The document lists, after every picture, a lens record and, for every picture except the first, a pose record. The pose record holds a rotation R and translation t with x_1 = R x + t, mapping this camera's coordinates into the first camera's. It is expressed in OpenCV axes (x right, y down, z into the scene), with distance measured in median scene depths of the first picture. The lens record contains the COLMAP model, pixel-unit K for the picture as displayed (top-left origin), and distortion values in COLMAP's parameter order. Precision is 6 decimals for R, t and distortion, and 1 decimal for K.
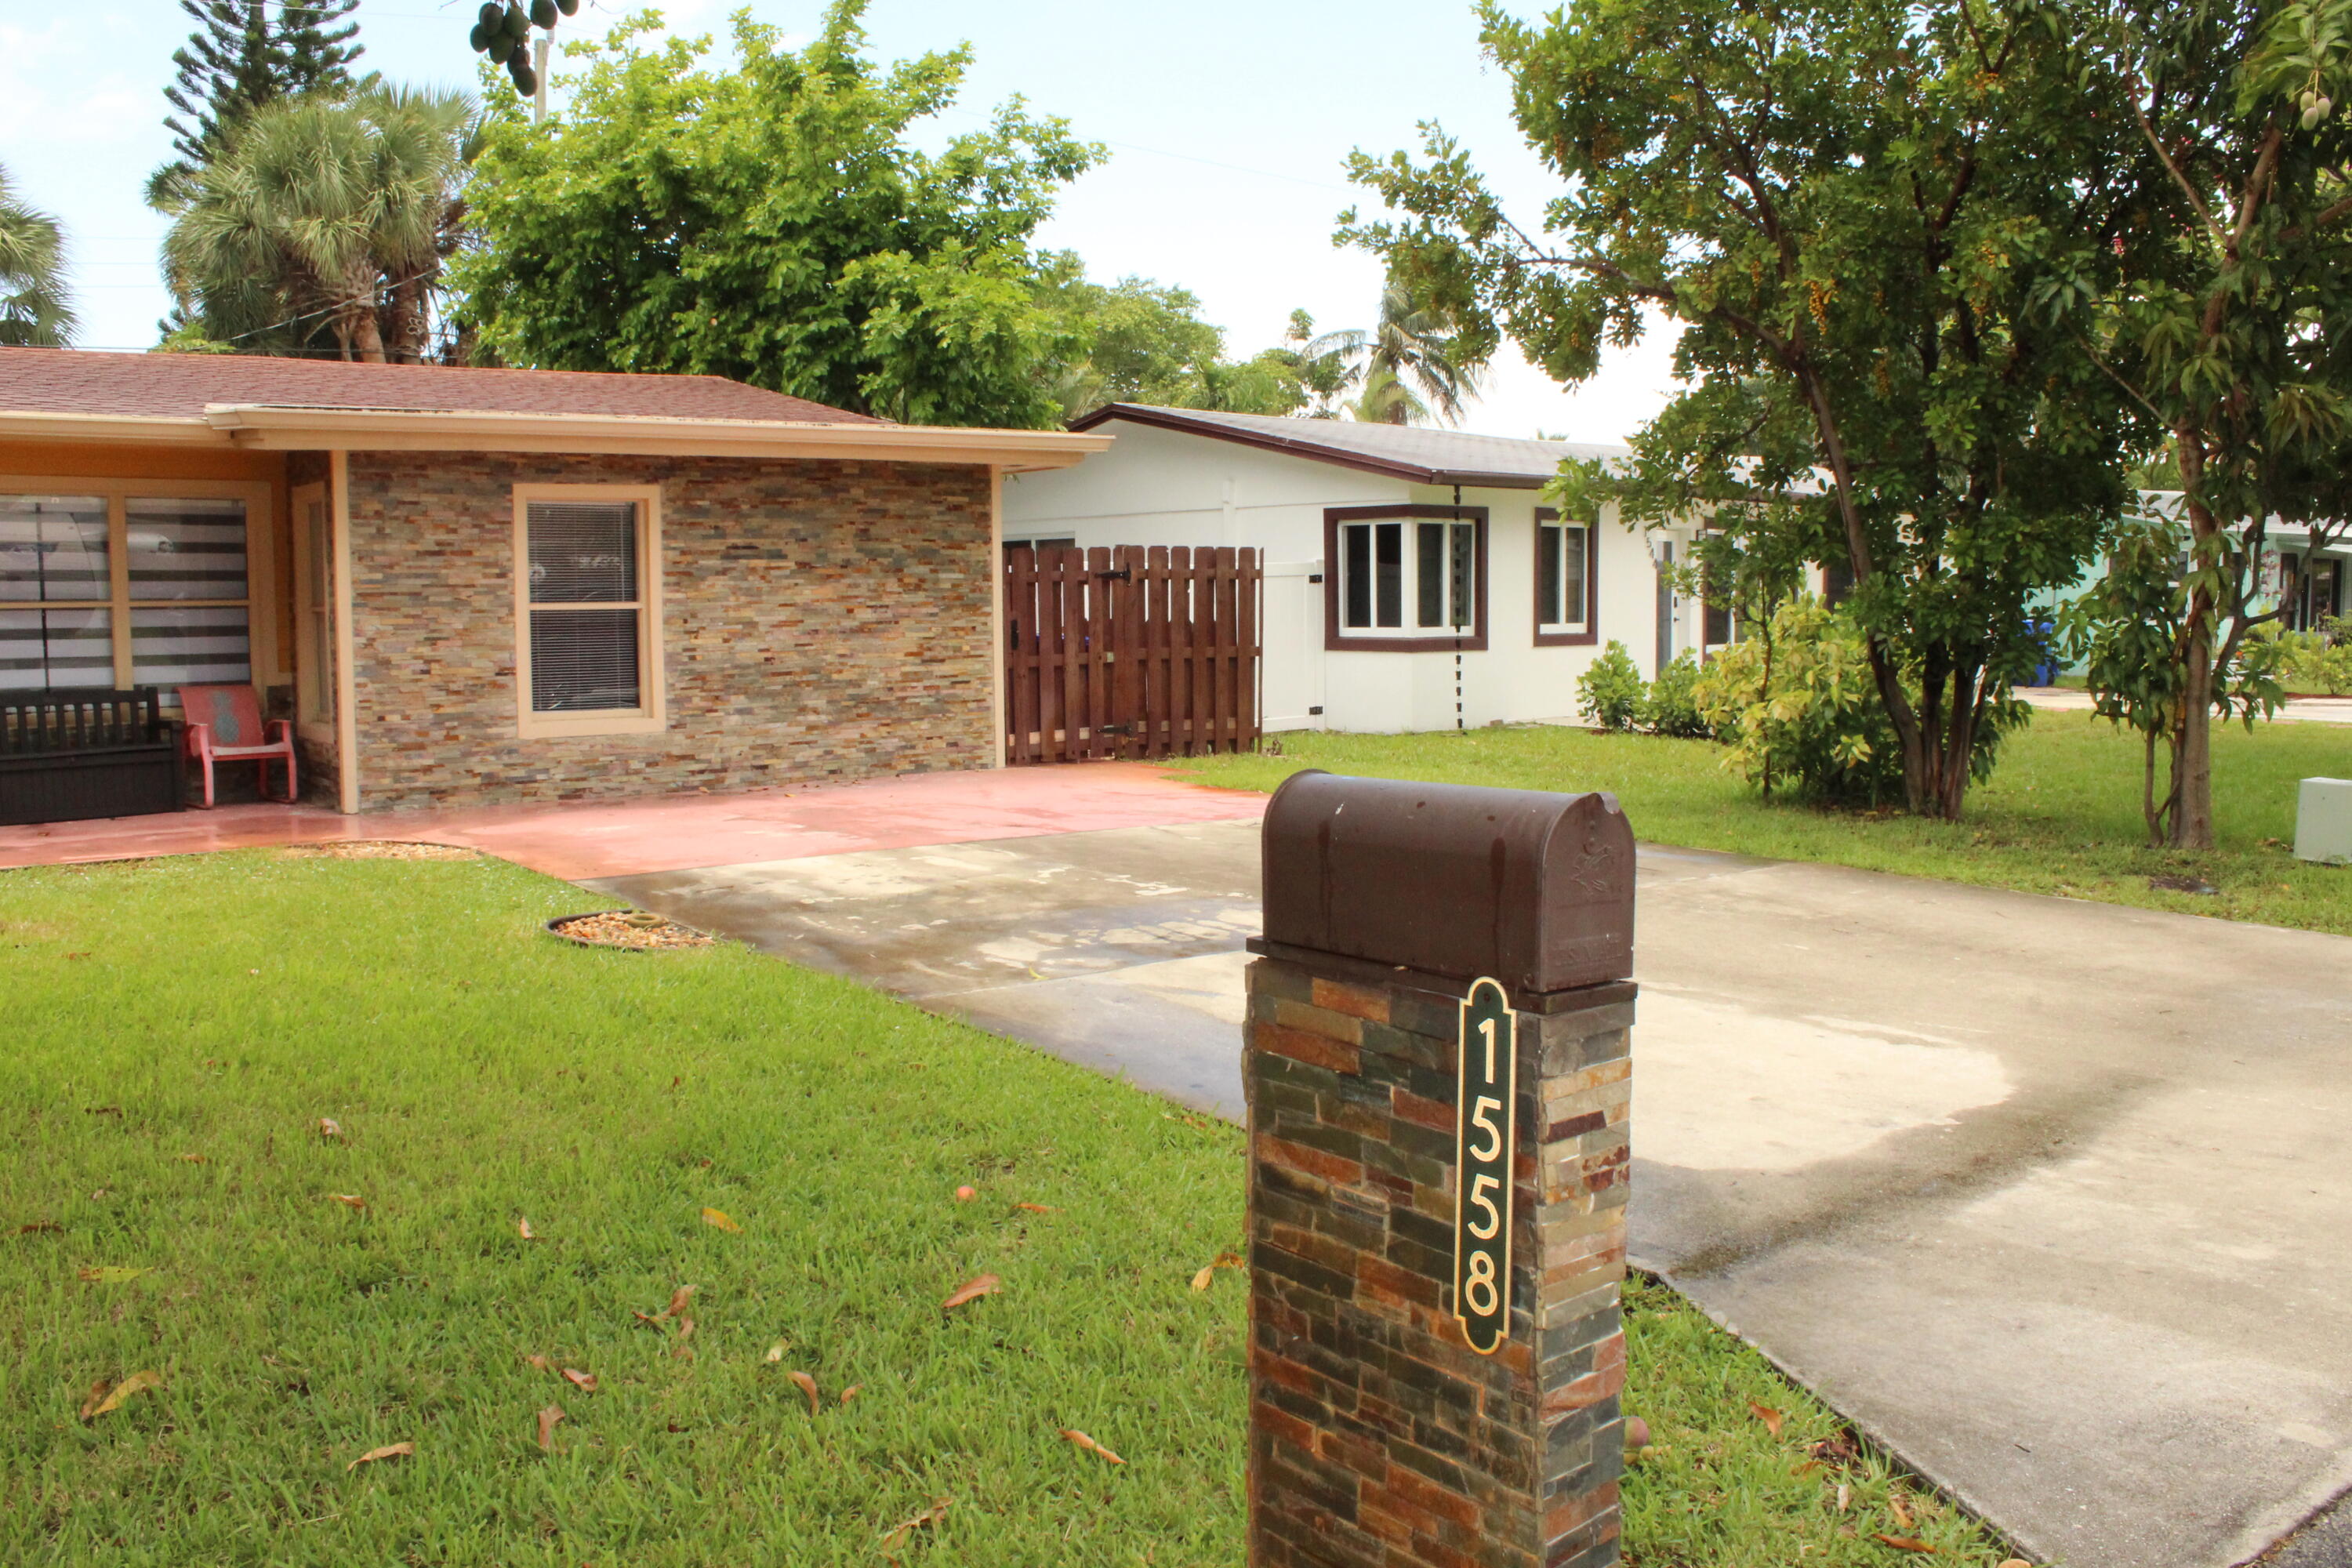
lens RADIAL K [[1963.8, 0, 1176.0], [0, 1963.8, 784.0], [0, 0, 1]] dist [-0.163917, 0.122426]
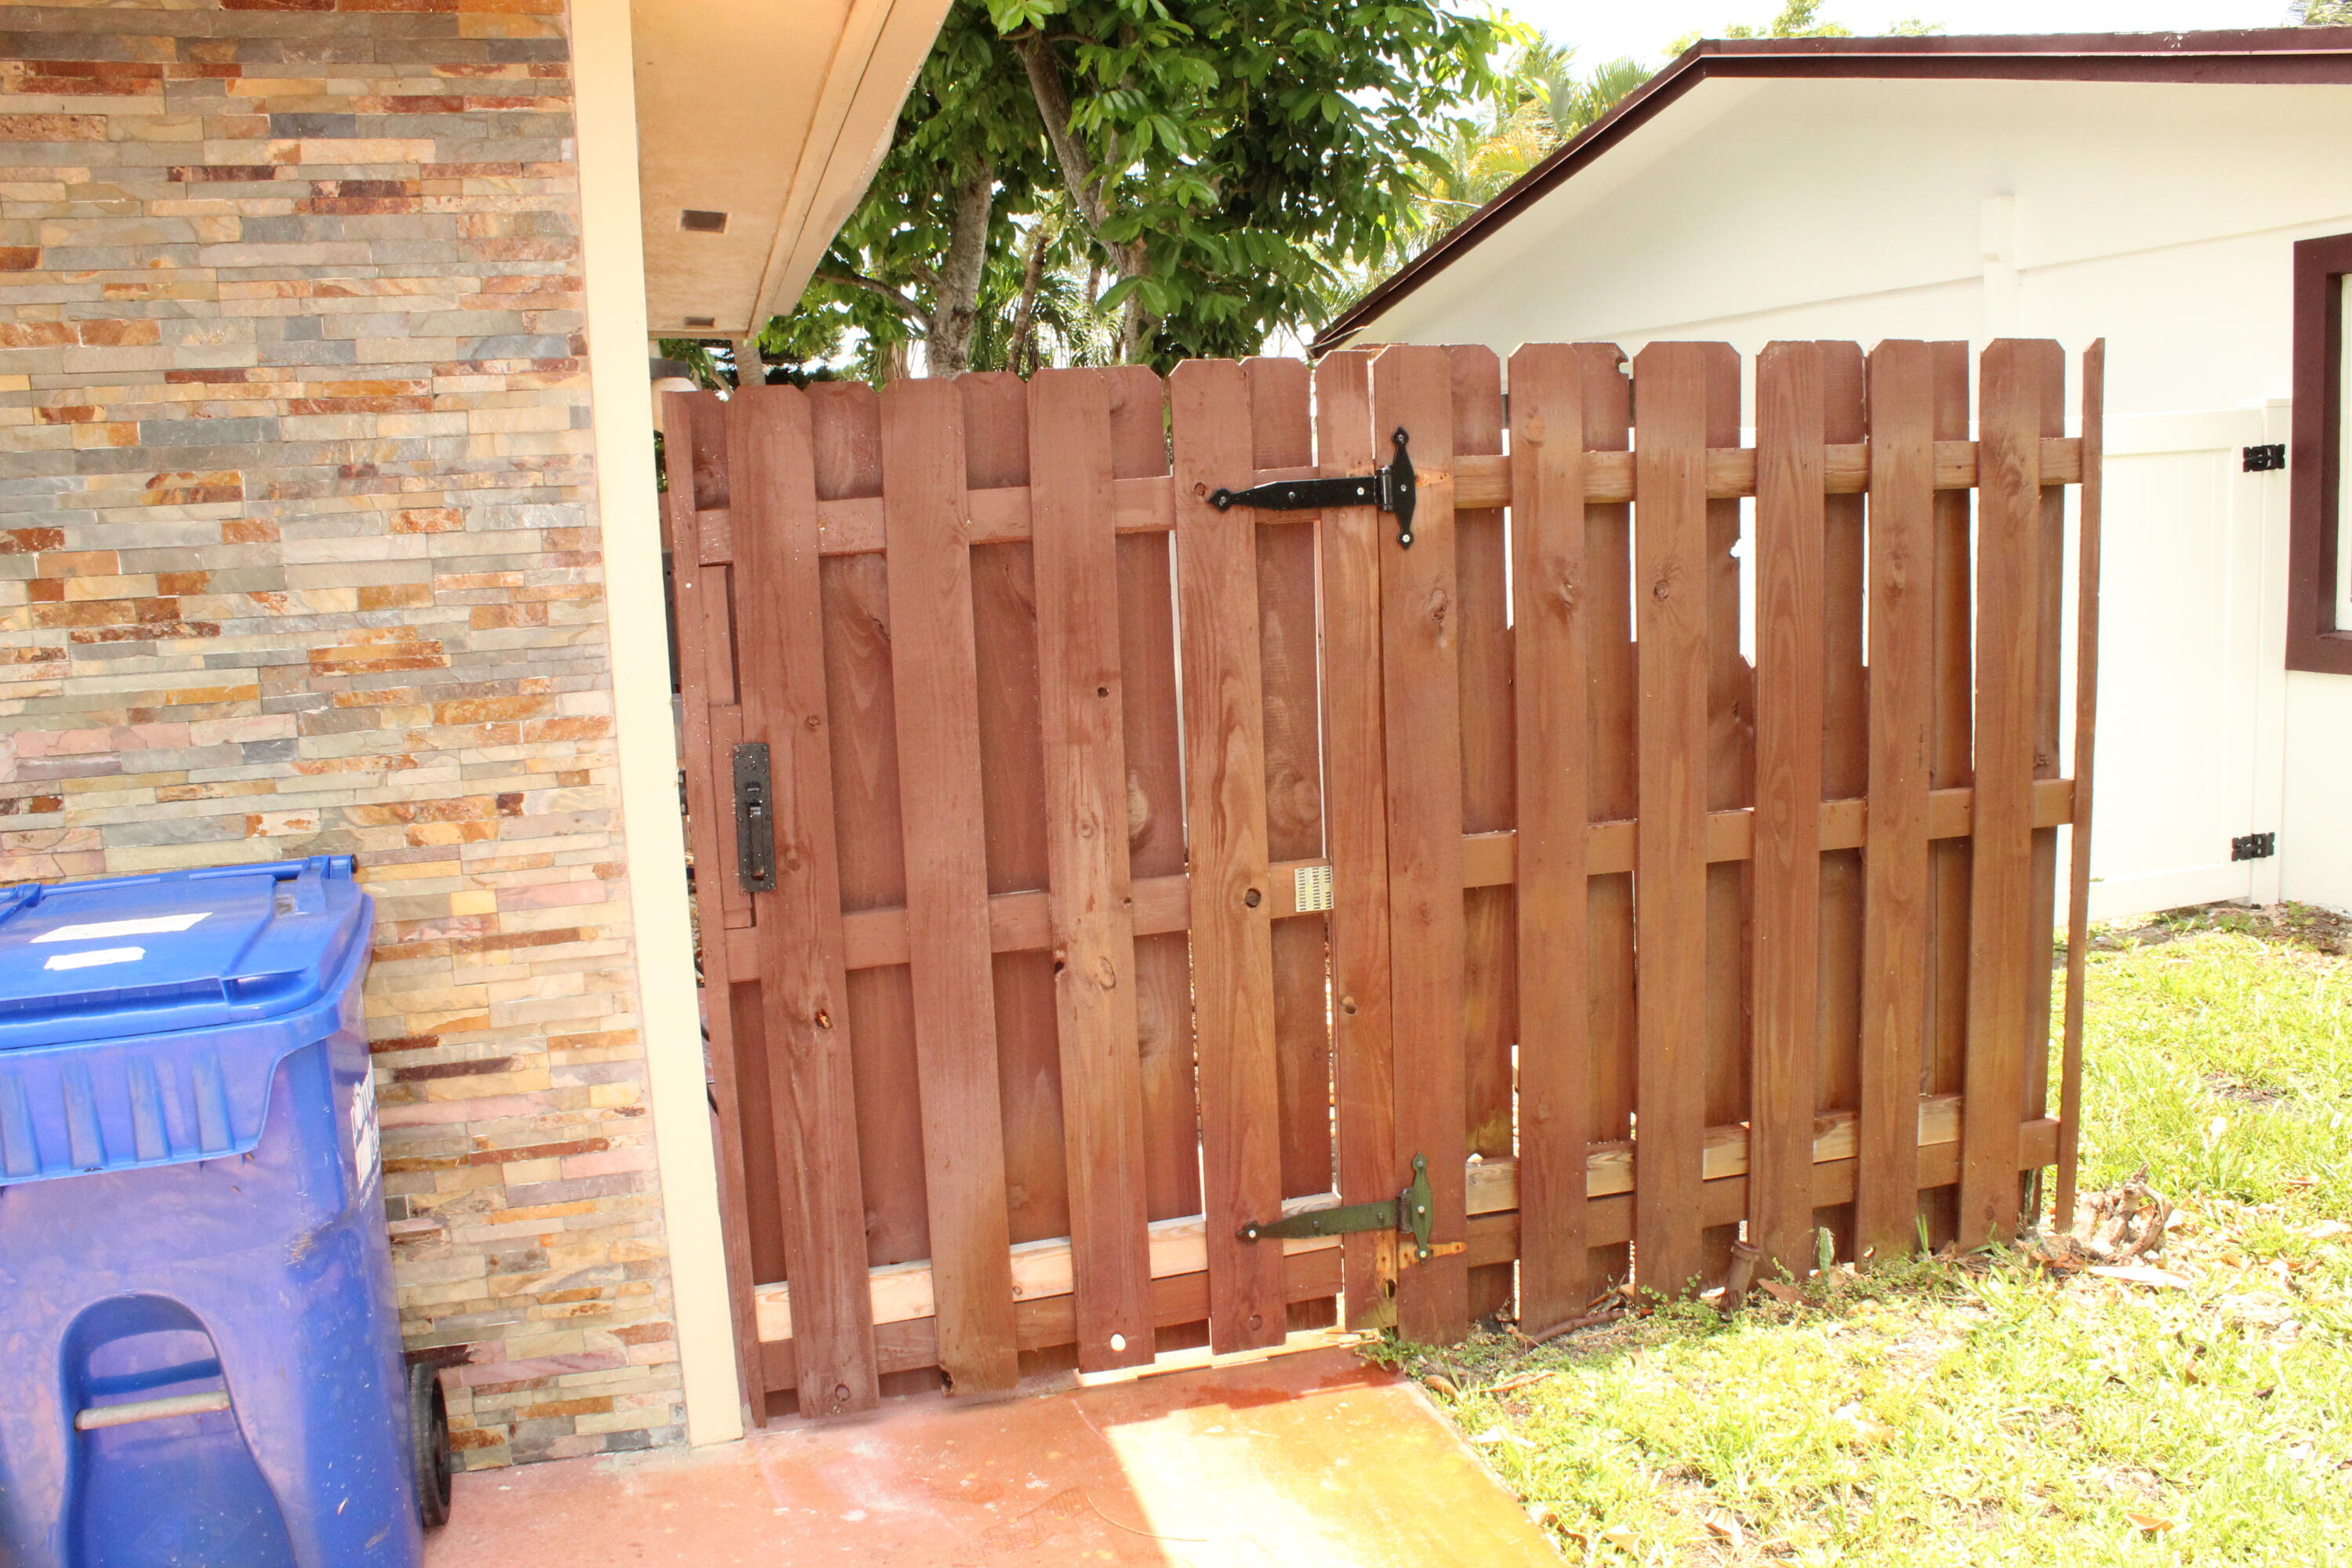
lens RADIAL K [[1963.8, 0, 1176.0], [0, 1963.8, 784.0], [0, 0, 1]] dist [-0.163917, 0.122426]
pose [[0.920105, 0.022193, -0.391042, 0.038661], [0.002510, 0.998039, 0.062549, -0.099169], [0.391664, -0.058534, 0.918245, 0.896302]]
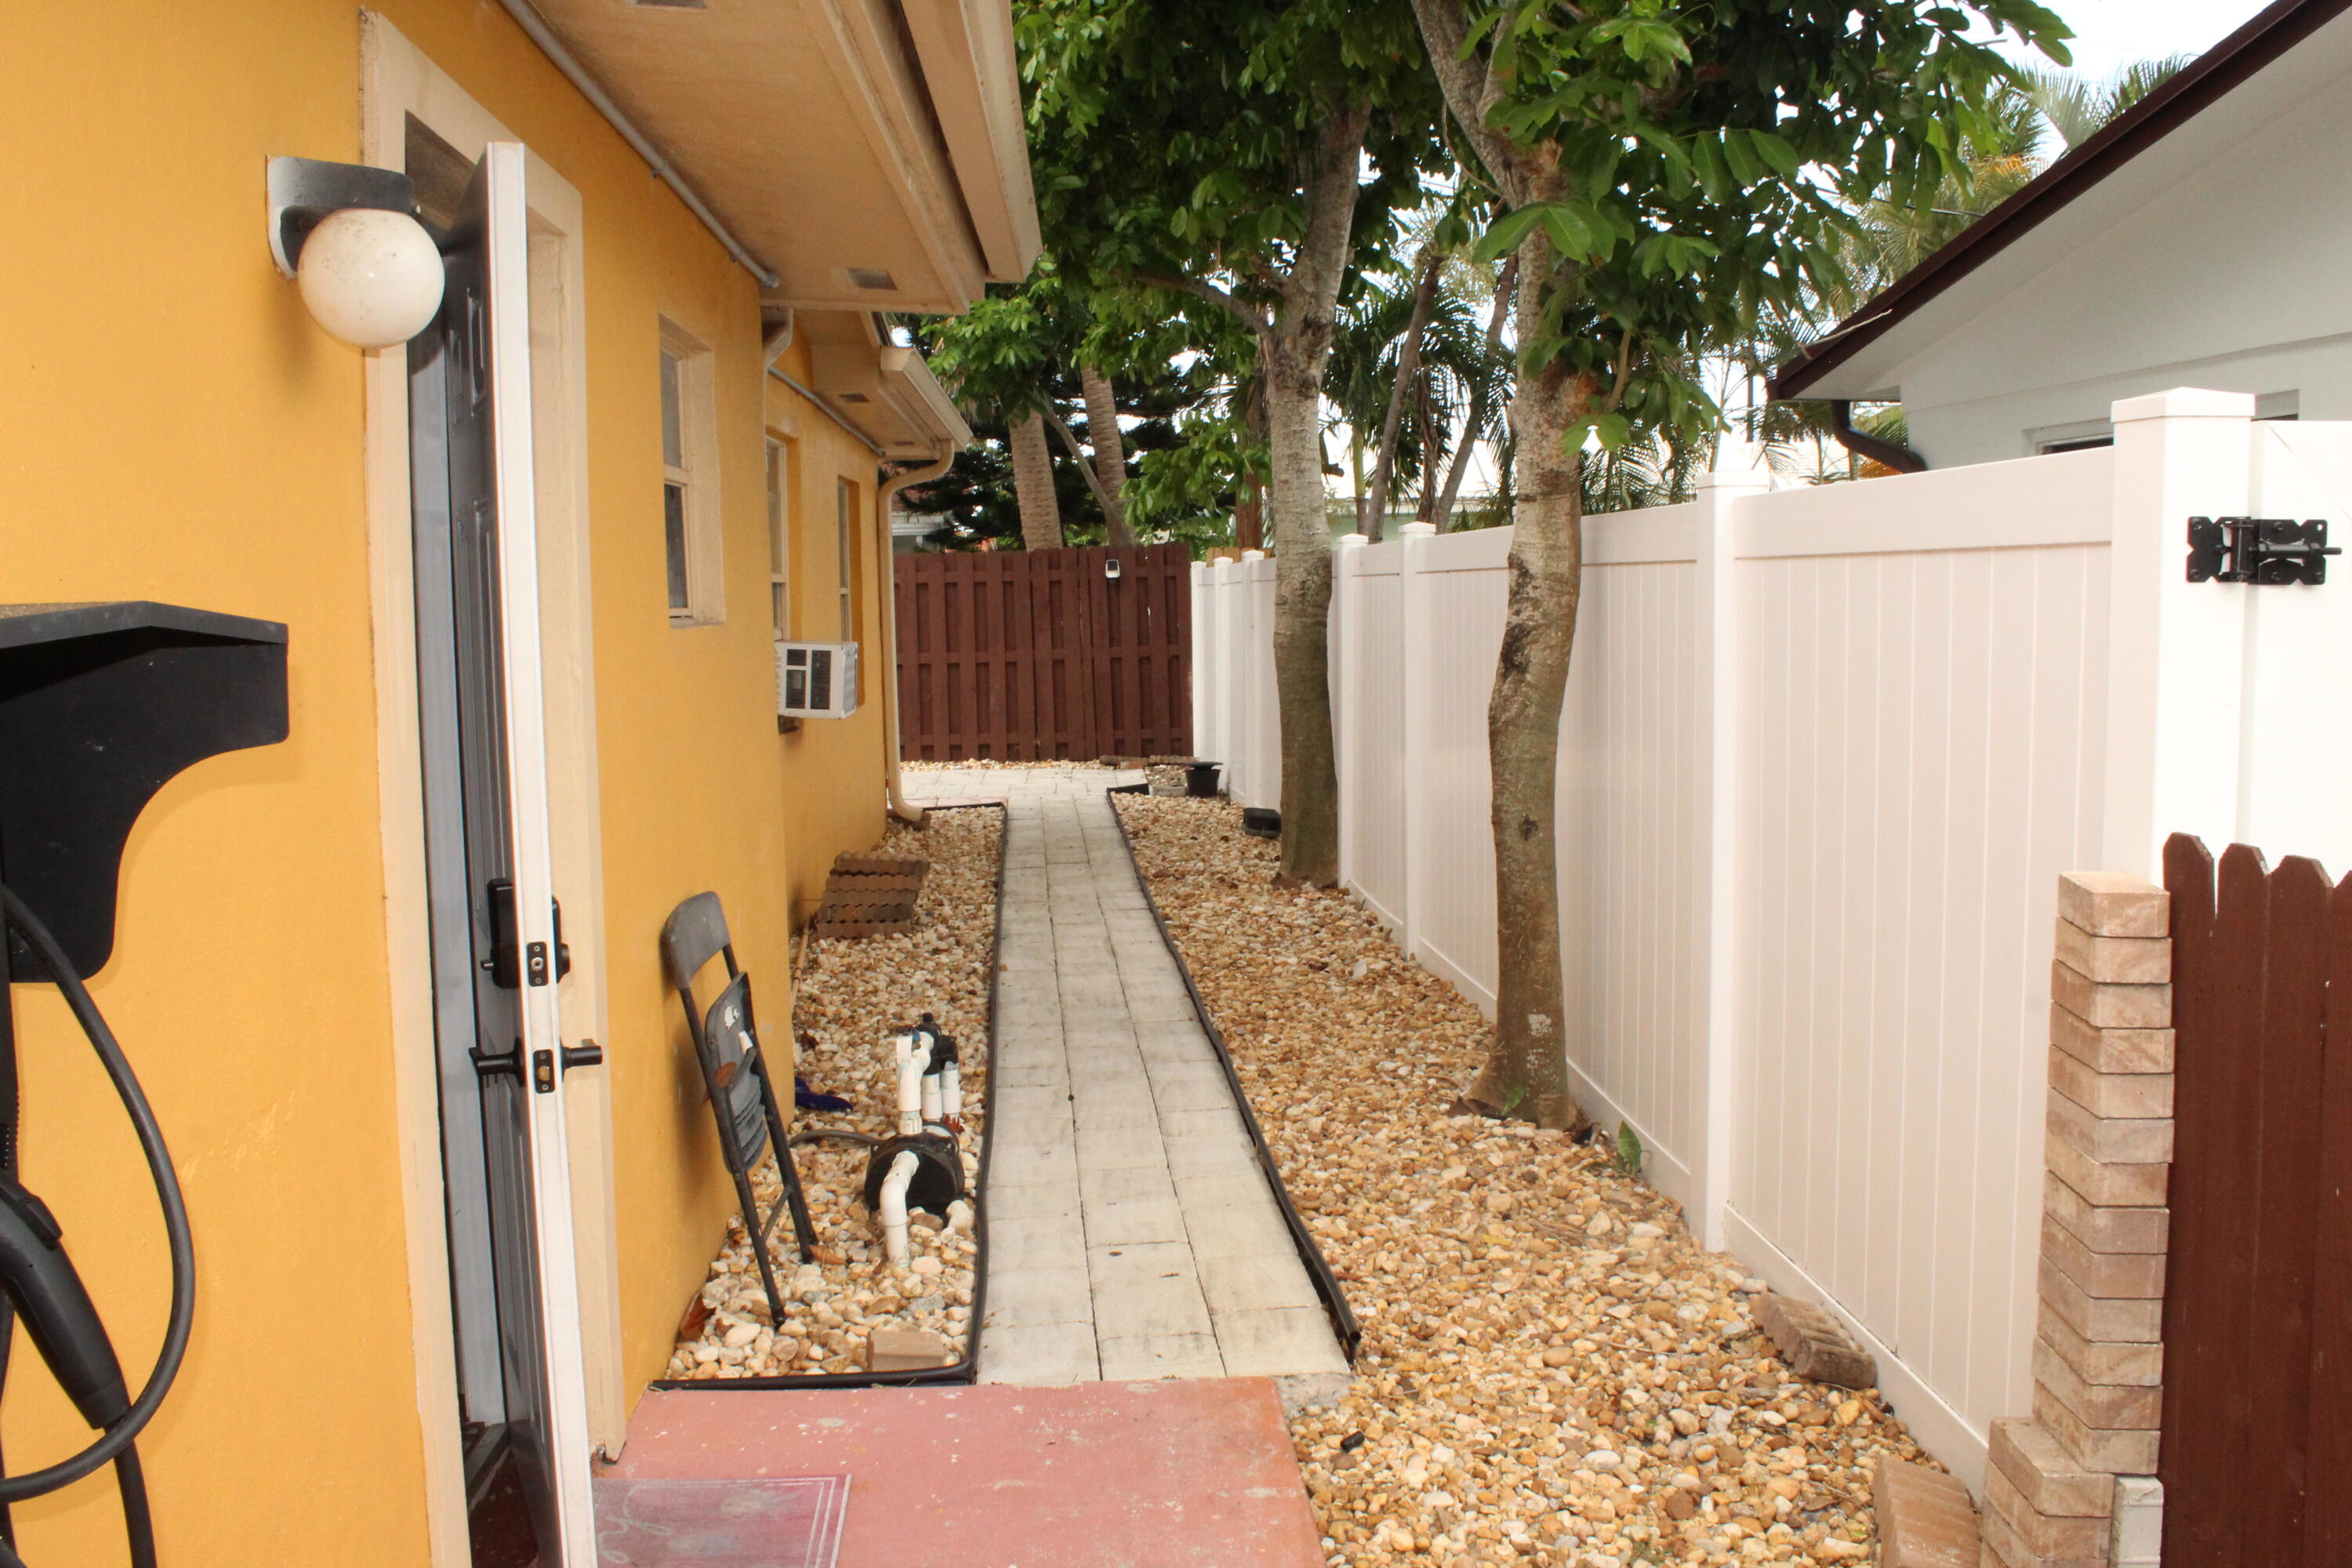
lens RADIAL K [[1963.8, 0, 1176.0], [0, 1963.8, 784.0], [0, 0, 1]] dist [-0.163917, 0.122426]
pose [[0.820697, 0.052567, -0.568940, 0.007480], [-0.045235, 0.998611, 0.027014, -0.104686], [0.569570, 0.003566, 0.821935, 0.969716]]
